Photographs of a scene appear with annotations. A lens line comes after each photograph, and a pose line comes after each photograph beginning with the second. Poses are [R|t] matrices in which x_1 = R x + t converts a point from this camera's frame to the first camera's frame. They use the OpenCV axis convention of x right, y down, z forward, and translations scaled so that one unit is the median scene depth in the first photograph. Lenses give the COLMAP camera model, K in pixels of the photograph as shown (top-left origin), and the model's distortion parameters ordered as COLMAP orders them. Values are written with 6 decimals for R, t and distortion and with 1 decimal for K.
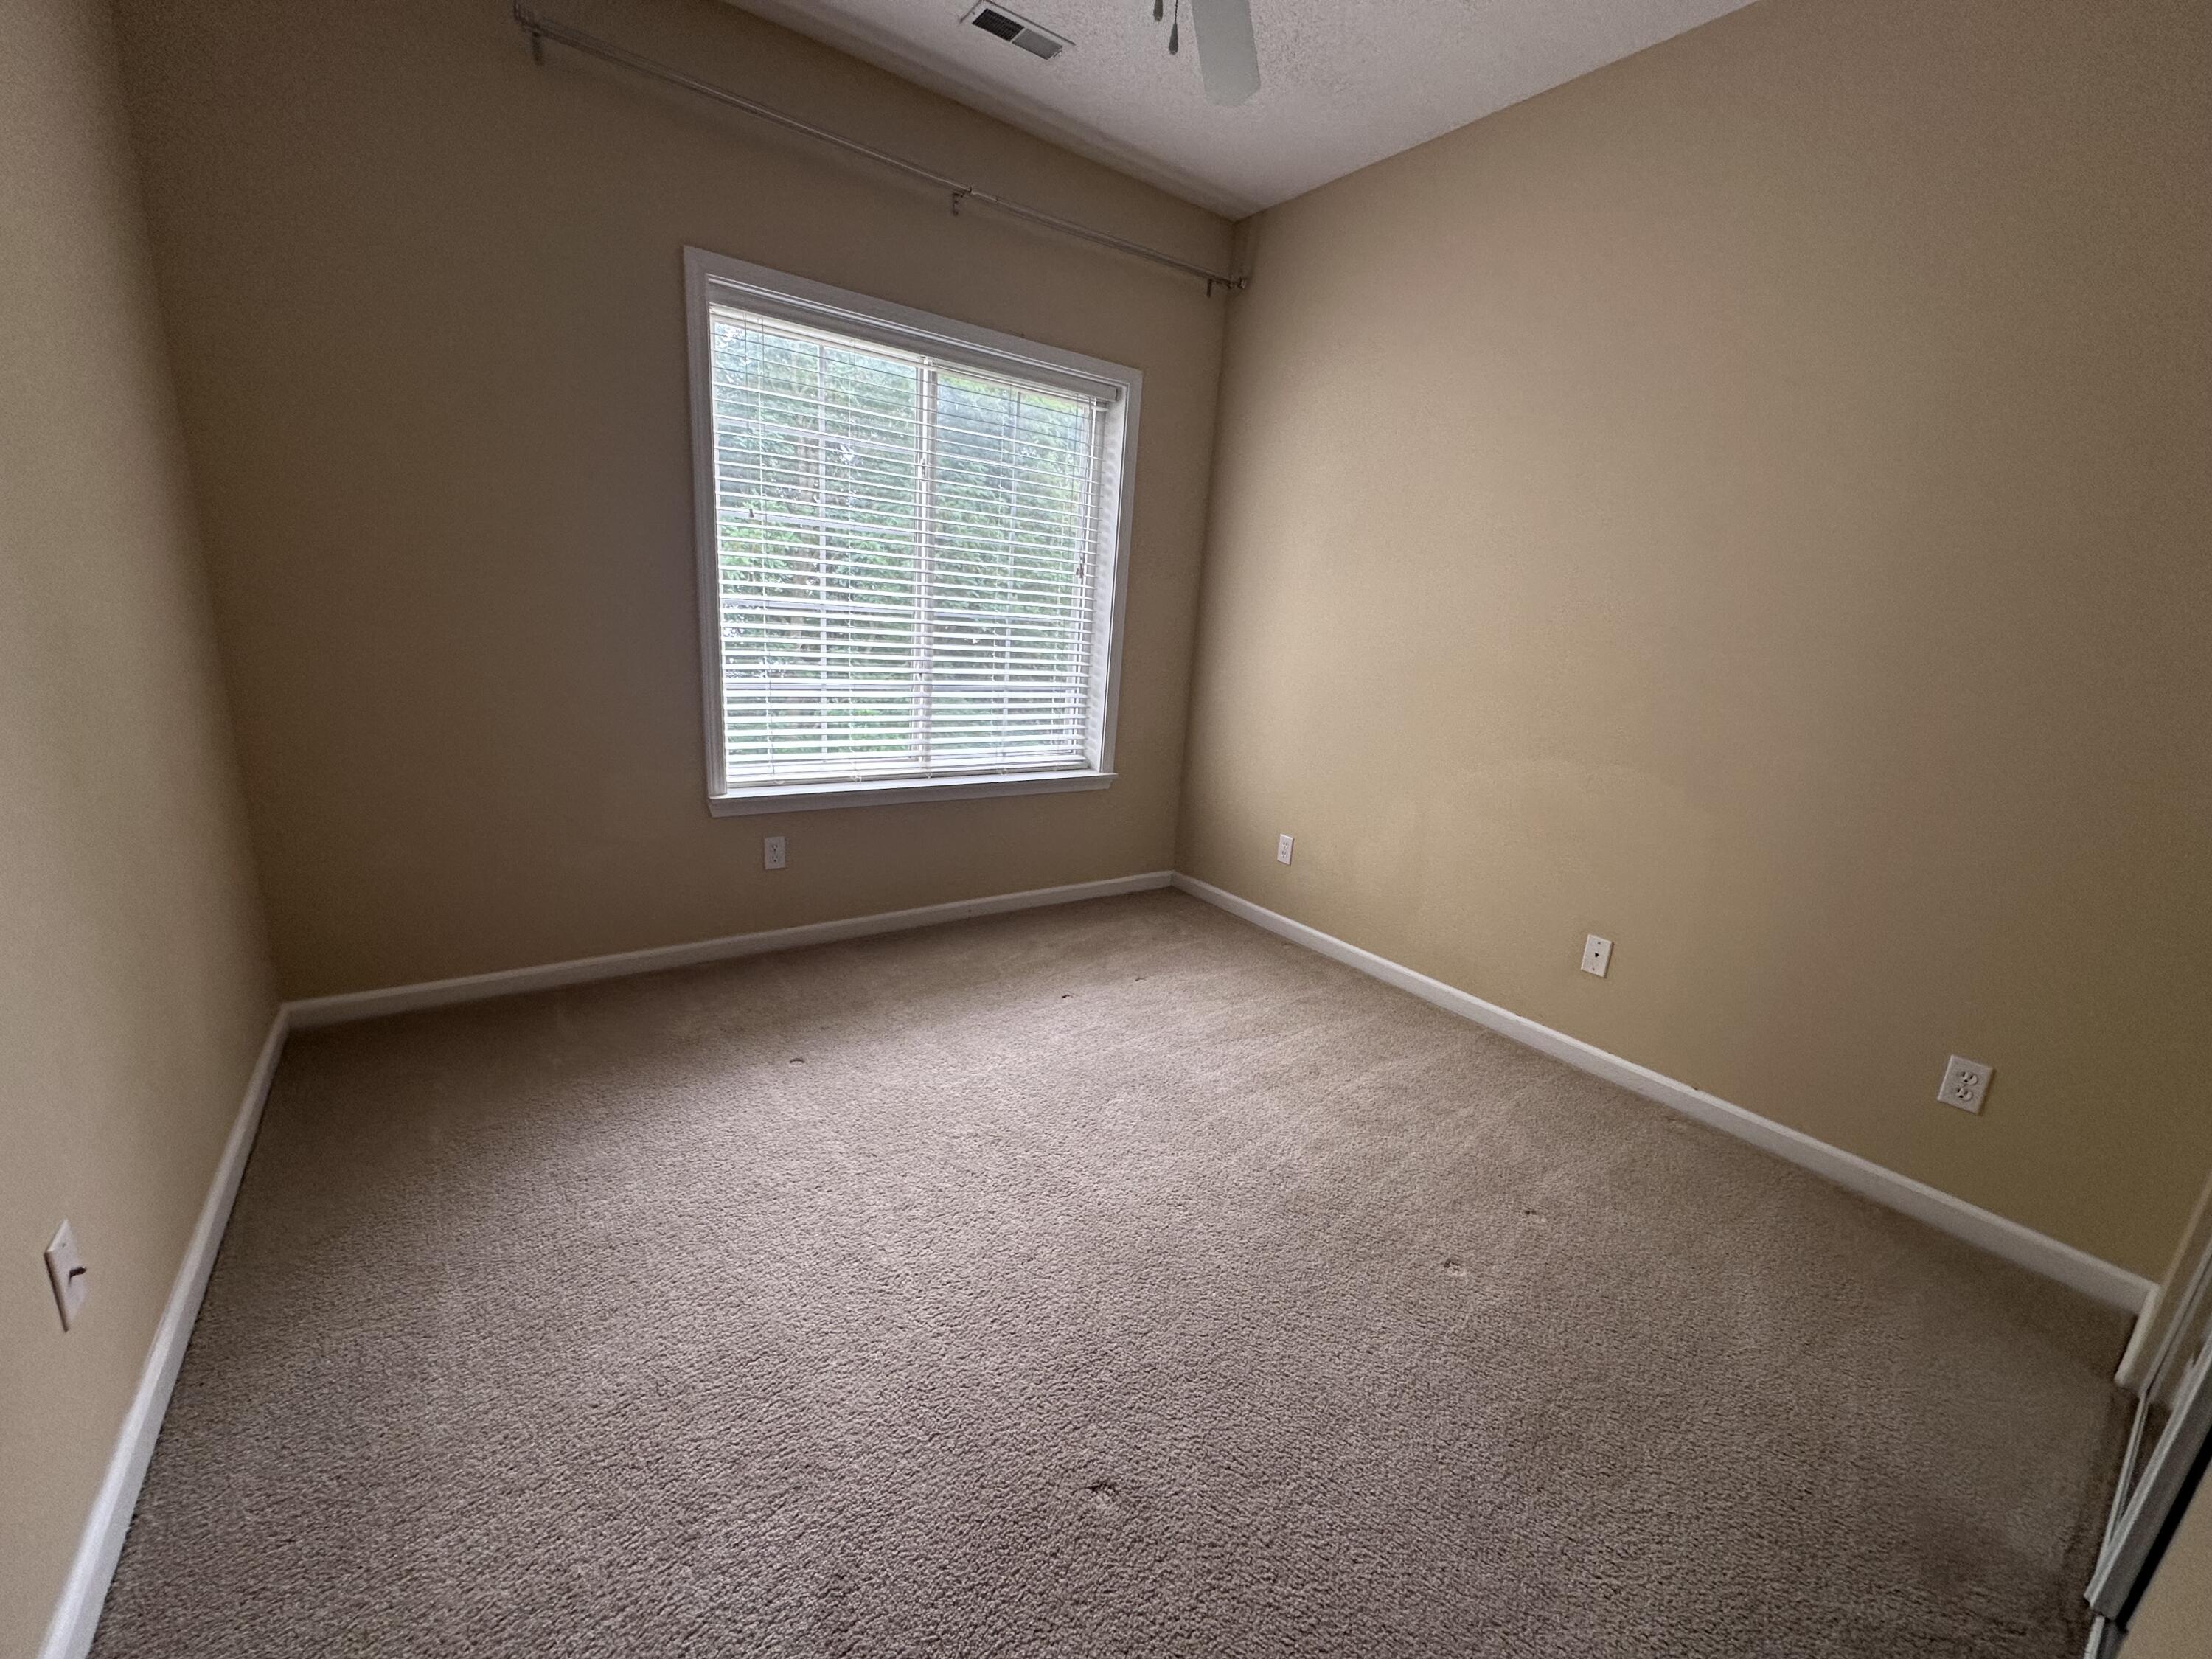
lens RADIAL K [[891.3, 0, 1116.5], [0, 891.3, 834.6], [0, 0, 1]] dist [-0.000024, -0.001296]
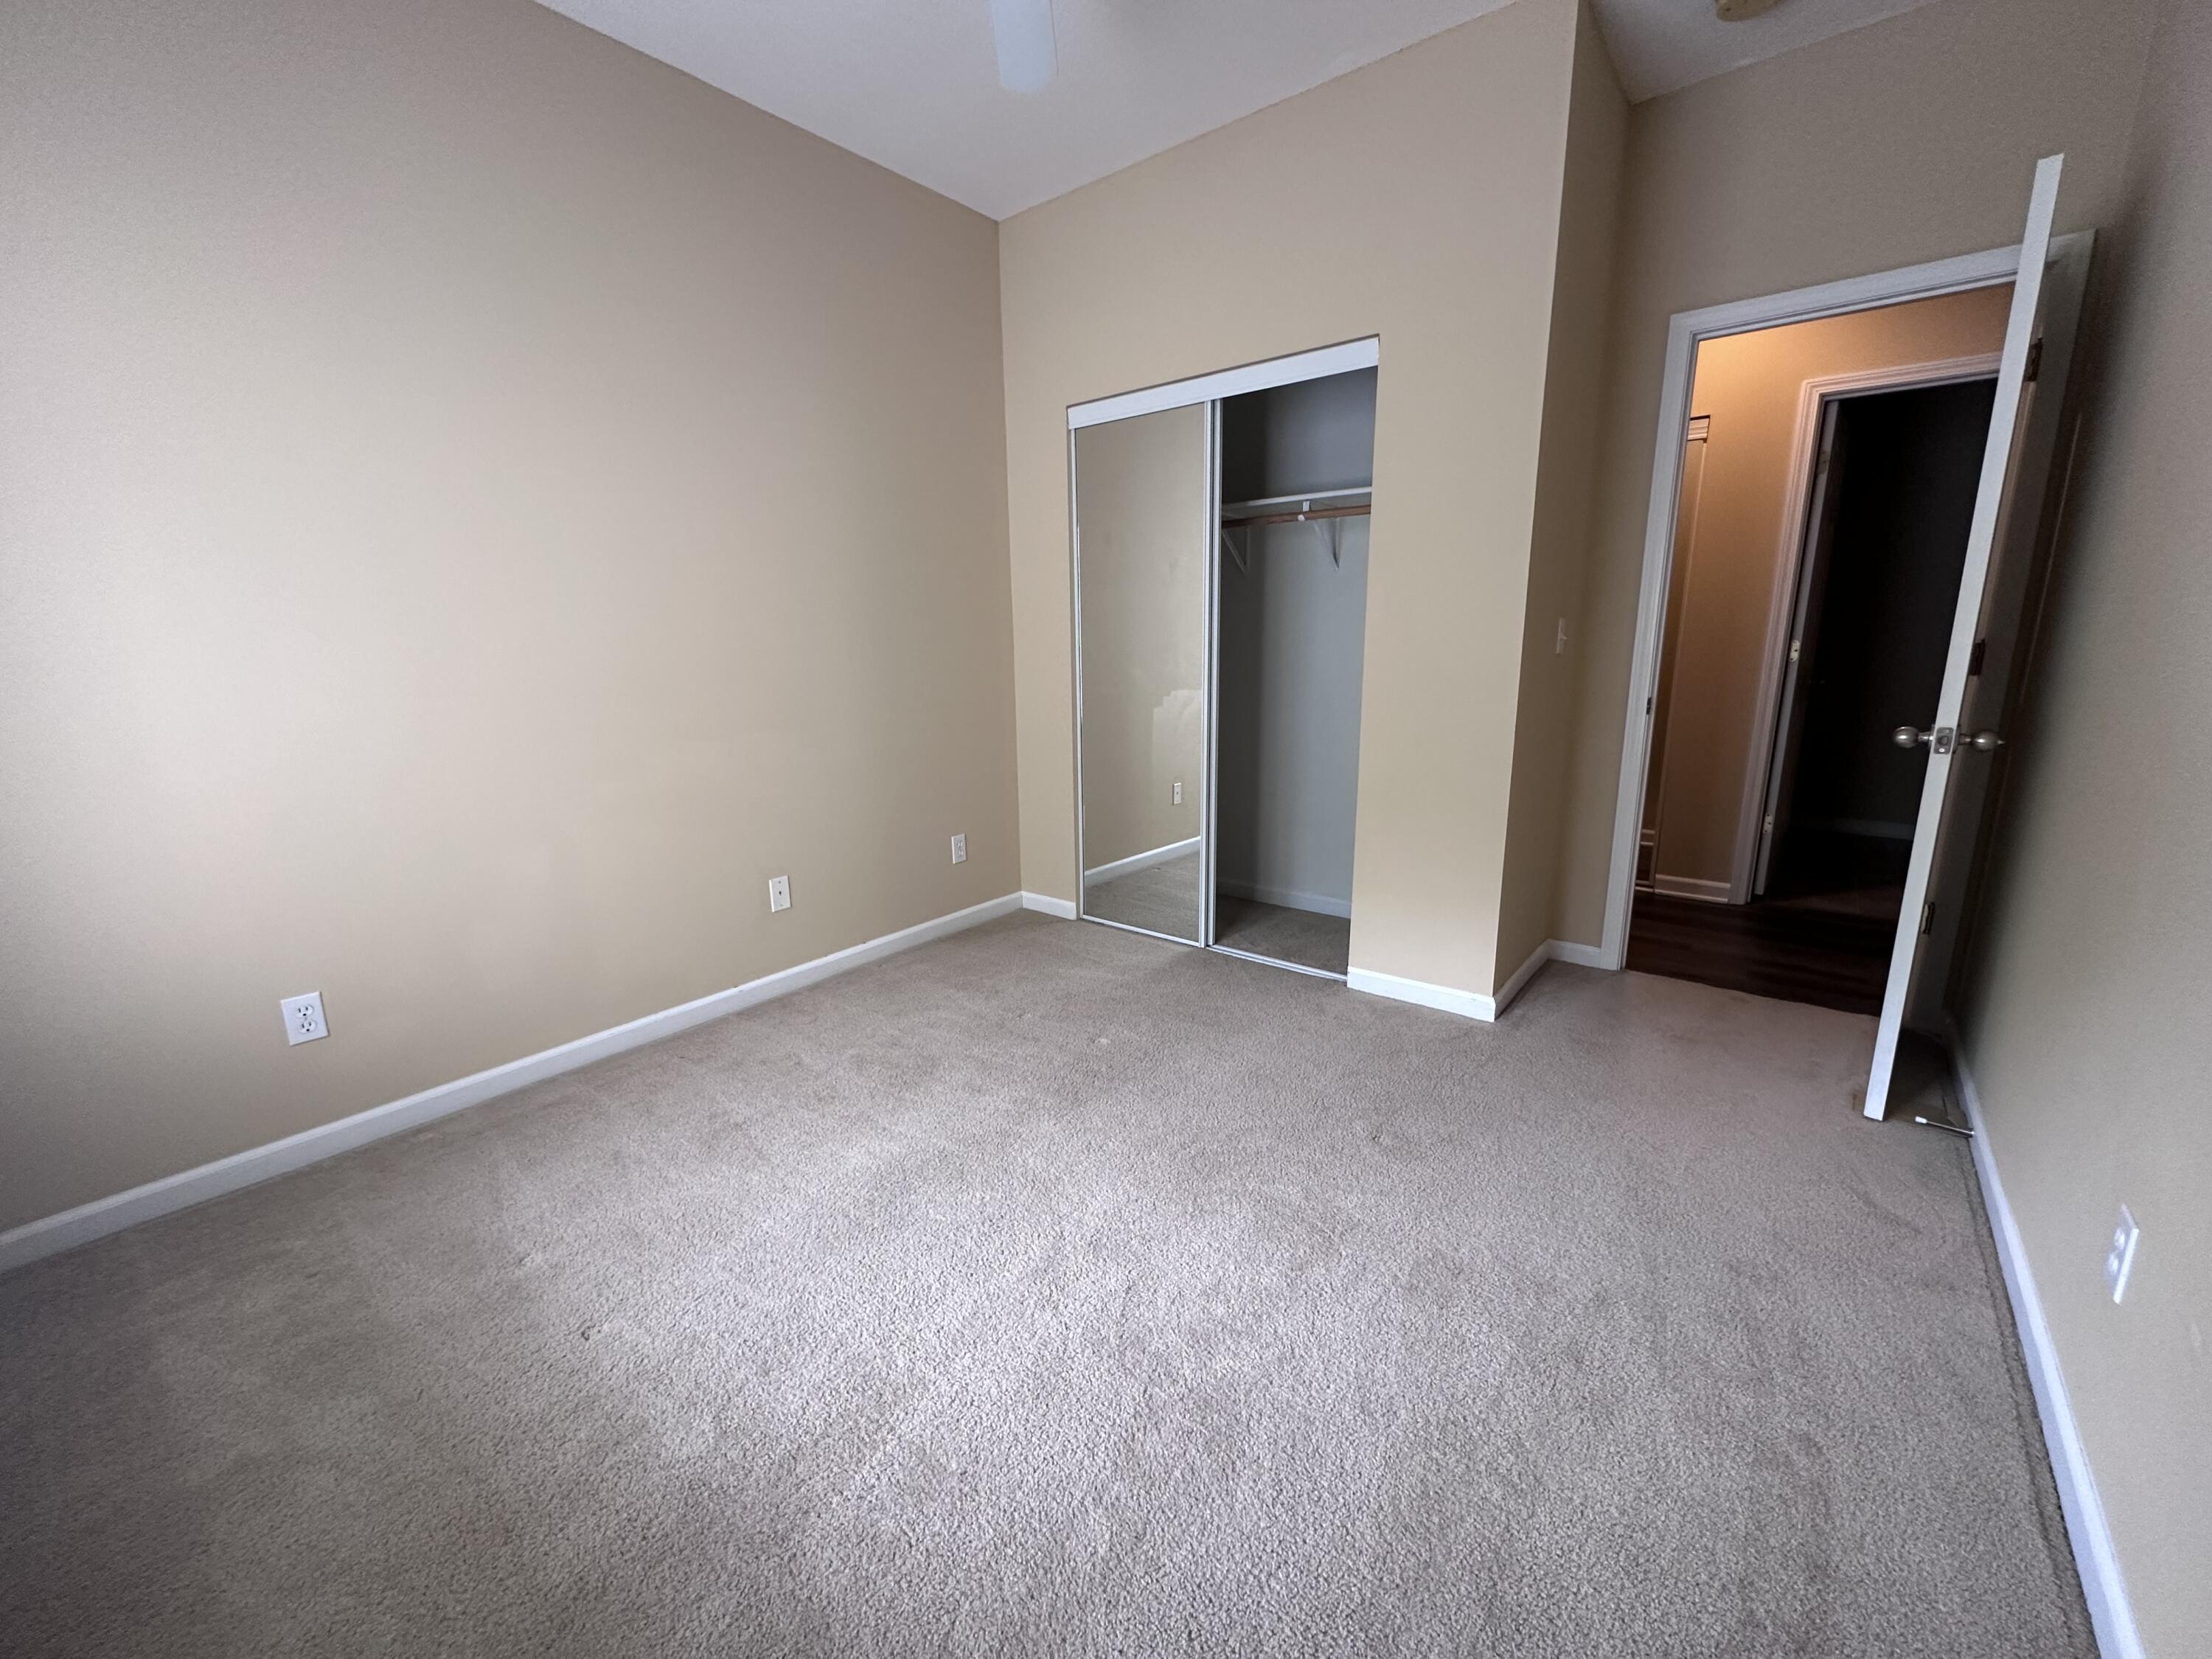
lens RADIAL K [[891.3, 0, 1117.7], [0, 891.3, 826.8], [0, 0, 1]] dist [-0.000024, -0.001296]
pose [[-0.265183, -0.289301, 0.919774, -0.585005], [0.220714, 0.910383, 0.349982, -0.238819], [-0.938597, 0.295816, -0.177565, 0.723911]]
